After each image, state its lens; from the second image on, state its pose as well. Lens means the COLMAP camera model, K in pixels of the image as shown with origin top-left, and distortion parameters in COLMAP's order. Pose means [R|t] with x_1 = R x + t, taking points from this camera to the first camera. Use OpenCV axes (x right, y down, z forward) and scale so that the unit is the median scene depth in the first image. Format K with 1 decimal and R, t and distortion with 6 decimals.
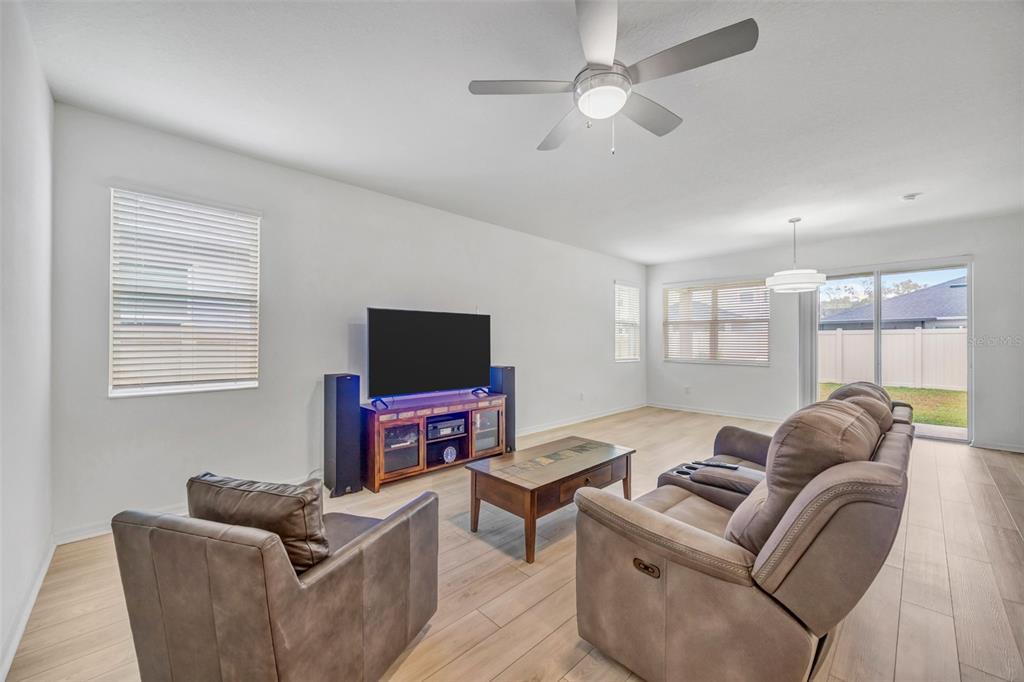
lens RADIAL K [[397.2, 0, 513.9], [0, 397.2, 338.2], [0, 0, 1]] dist [-0.001303, -0.000018]
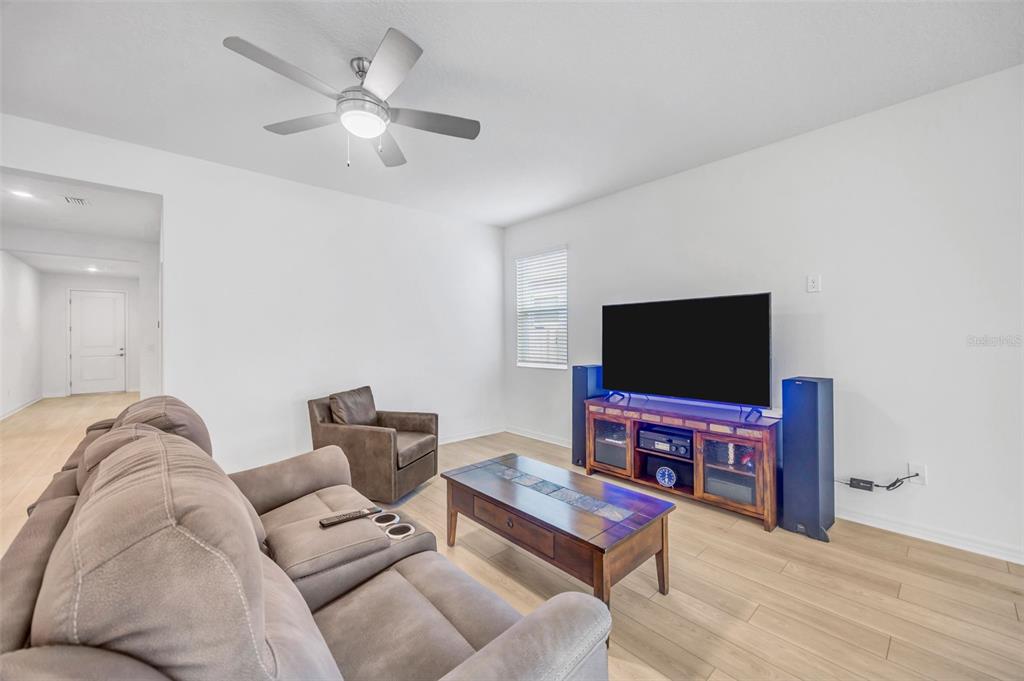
lens RADIAL K [[397.2, 0, 513.9], [0, 397.2, 337.7], [0, 0, 1]] dist [-0.001303, -0.000018]
pose [[-0.038709, -0.002573, -0.999247, 0.630869], [0.015617, 0.999873, -0.003179, 0.008368], [0.999128, -0.015728, -0.038664, 0.697784]]
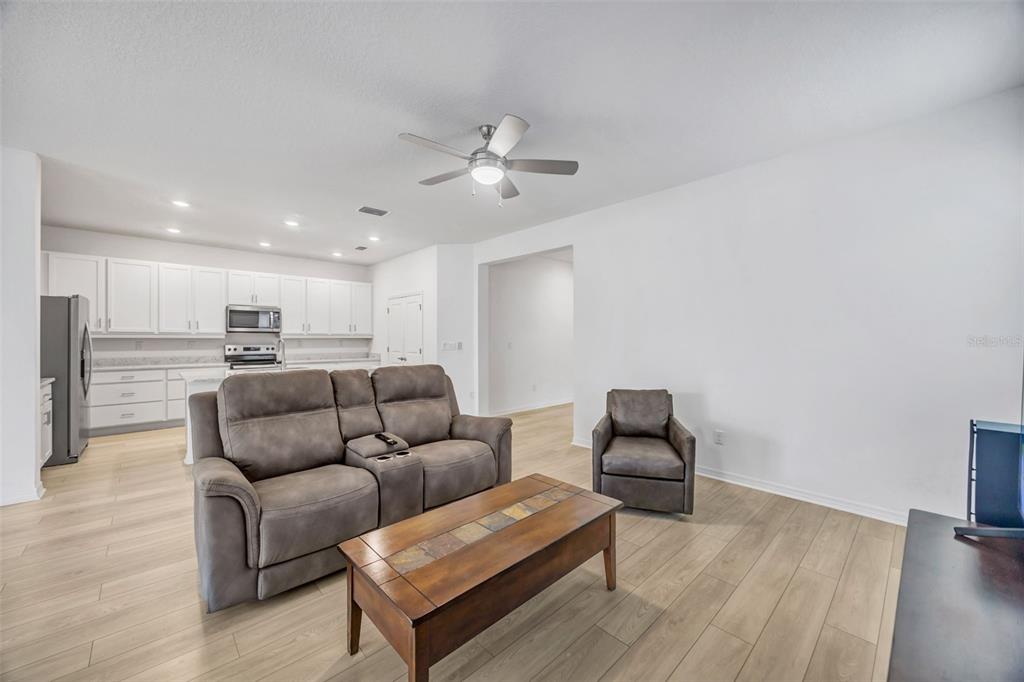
lens RADIAL K [[389.4, 0, 512.0], [0, 389.4, 341.0], [0, 0, 1]] dist [-0.004141, -0.000182]
pose [[-0.999856, -0.003971, 0.016509, 0.048865], [-0.003940, 0.999990, 0.001920, 0.006824], [-0.016516, 0.001855, -0.999862, 1.163874]]
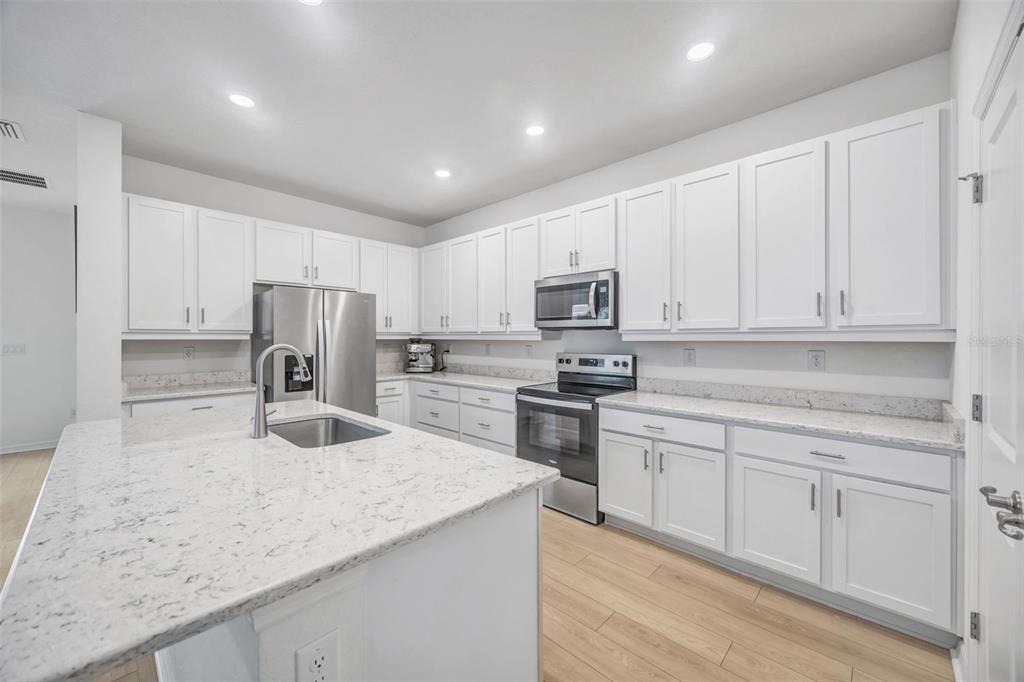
lens RADIAL K [[394.7, 0, 511.4], [0, 394.7, 336.9], [0, 0, 1]] dist [-0.000982, 0.000005]
pose [[-0.032257, 0.001007, 0.999479, 0.350379], [-0.007409, 0.999972, -0.001247, -0.002948], [-0.999452, -0.007446, -0.032249, -0.267270]]
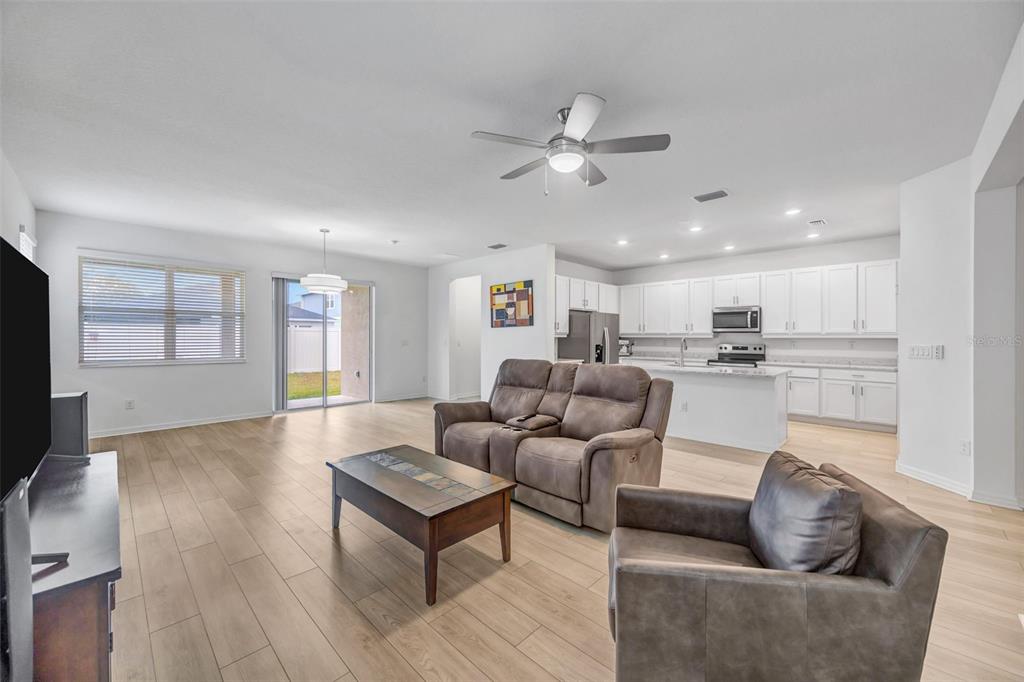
lens RADIAL K [[397.2, 0, 513.9], [0, 397.2, 338.2], [0, 0, 1]] dist [-0.001303, -0.000018]
pose [[-0.028307, -0.006050, 0.999581, -0.545811], [-0.008063, 0.999951, 0.005824, 0.001443], [-0.999567, -0.007894, -0.028354, 0.584465]]
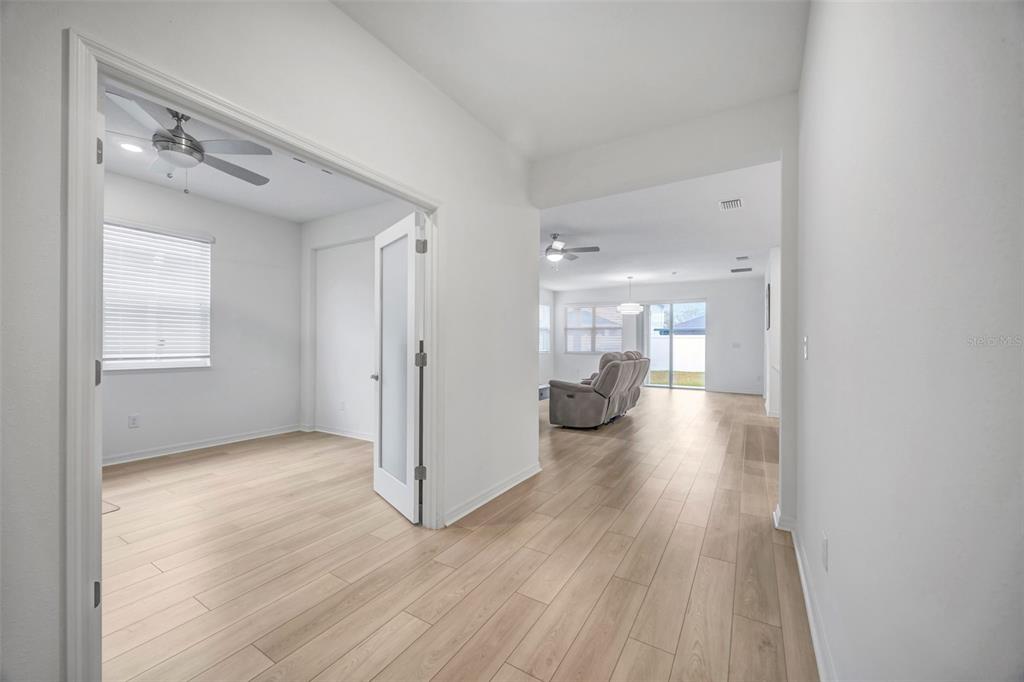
lens RADIAL K [[389.4, 0, 512.0], [0, 389.4, 341.0], [0, 0, 1]] dist [-0.004141, -0.000182]
pose [[0.969581, 0.005606, 0.244706, -0.394604], [-0.005562, 0.999984, -0.000873, 0.023821], [-0.244707, -0.000515, 0.969597, -0.868037]]
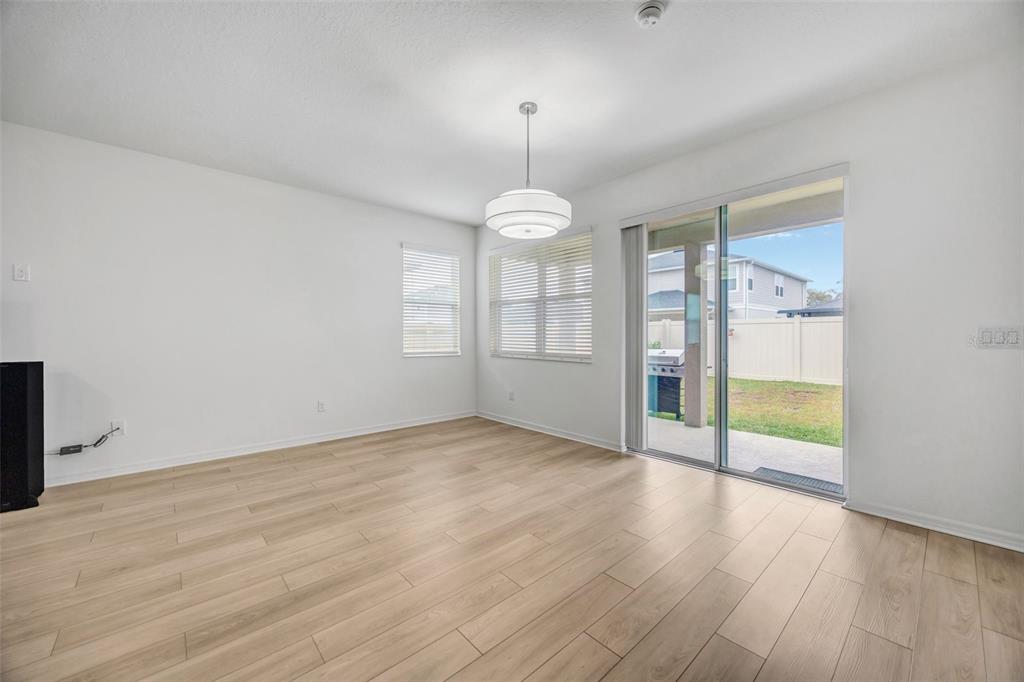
lens RADIAL K [[394.7, 0, 511.4], [0, 394.7, 336.9], [0, 0, 1]] dist [-0.000982, 0.000005]
pose [[0.998966, -0.002618, -0.045384, 0.849831], [0.003042, 0.999952, 0.009287, 0.032598], [0.045358, -0.009416, 0.998926, 0.511939]]
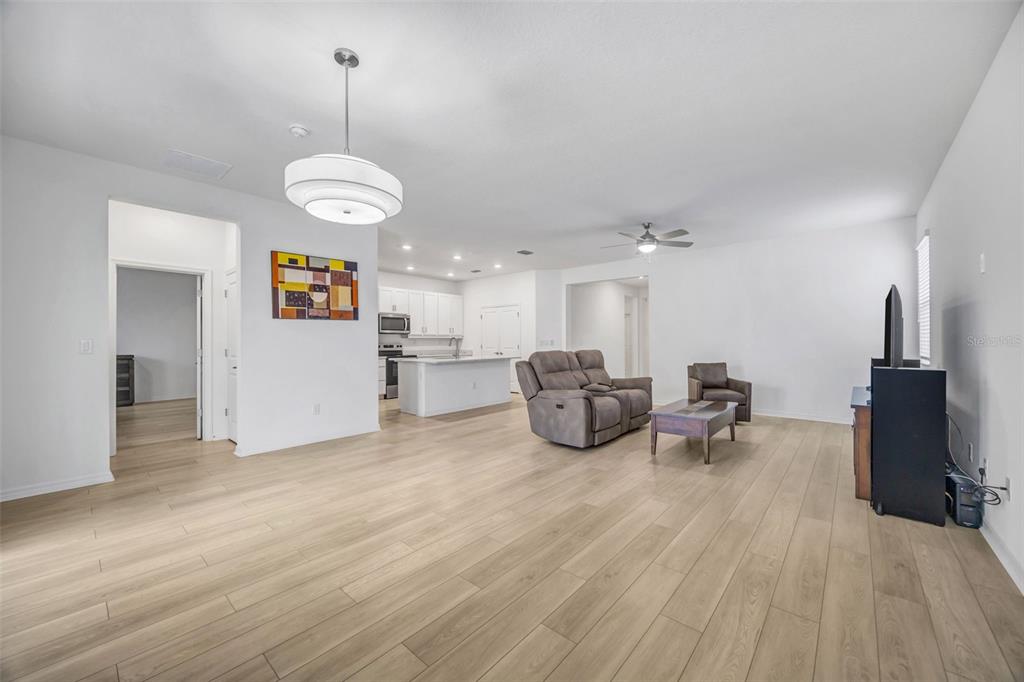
lens RADIAL K [[392.2, 0, 513.7], [0, 392.2, 342.4], [0, 0, 1]] dist [-0.001213, -0.000293]
pose [[-0.996567, 0.003826, -0.082700, 0.665071], [0.004239, 0.999979, -0.004817, 0.038673], [0.082680, -0.005151, -0.996563, 1.758793]]
